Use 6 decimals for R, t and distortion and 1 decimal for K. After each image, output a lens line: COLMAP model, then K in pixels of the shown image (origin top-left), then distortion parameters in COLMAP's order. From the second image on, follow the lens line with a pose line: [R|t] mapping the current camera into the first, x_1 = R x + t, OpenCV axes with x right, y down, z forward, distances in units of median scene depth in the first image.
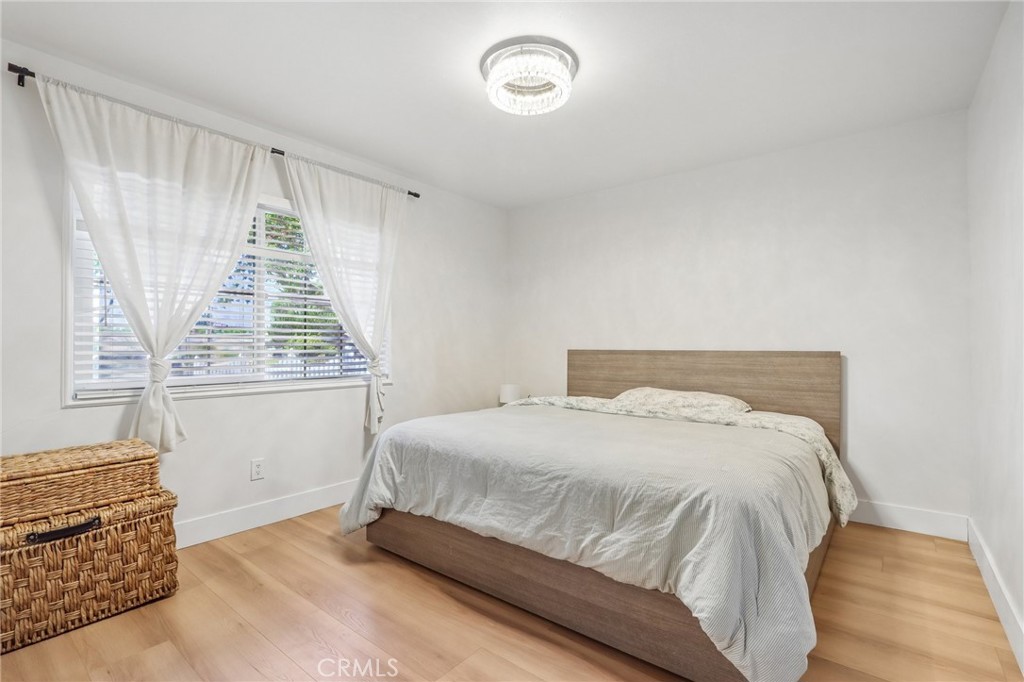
lens RADIAL K [[478.2, 0, 508.4], [0, 478.2, 347.7], [0, 0, 1]] dist [-0.014751, 0.000900]
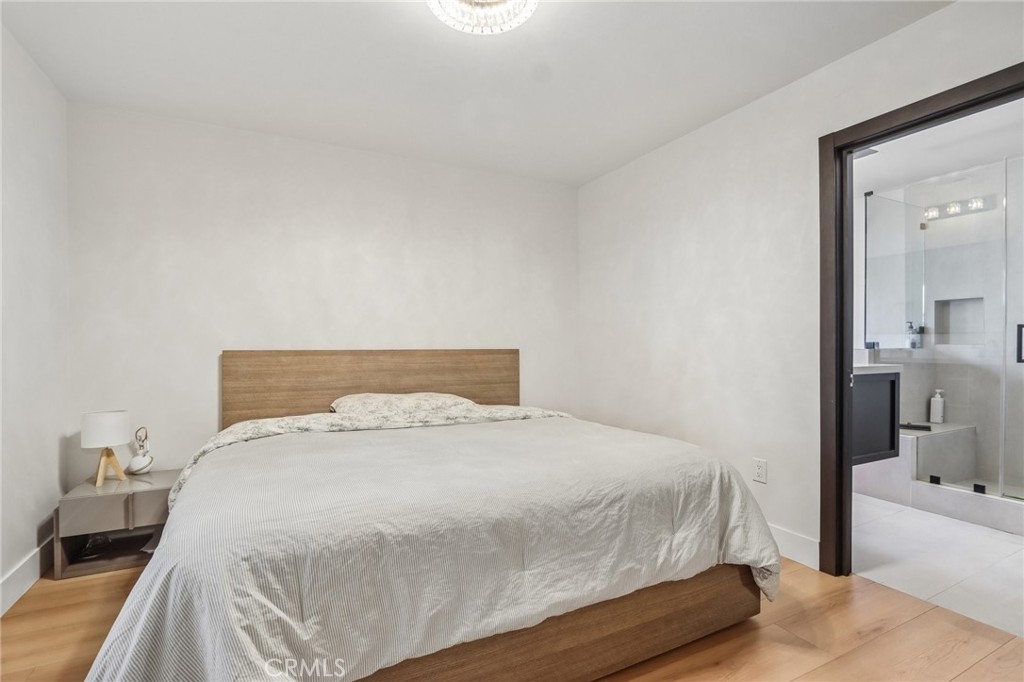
lens RADIAL K [[478.2, 0, 508.4], [0, 478.2, 347.7], [0, 0, 1]] dist [-0.014751, 0.000900]
pose [[0.409178, -0.004505, 0.912443, -0.618041], [0.003389, 0.999988, 0.003417, -0.000879], [-0.912448, 0.001694, 0.409189, 0.689145]]
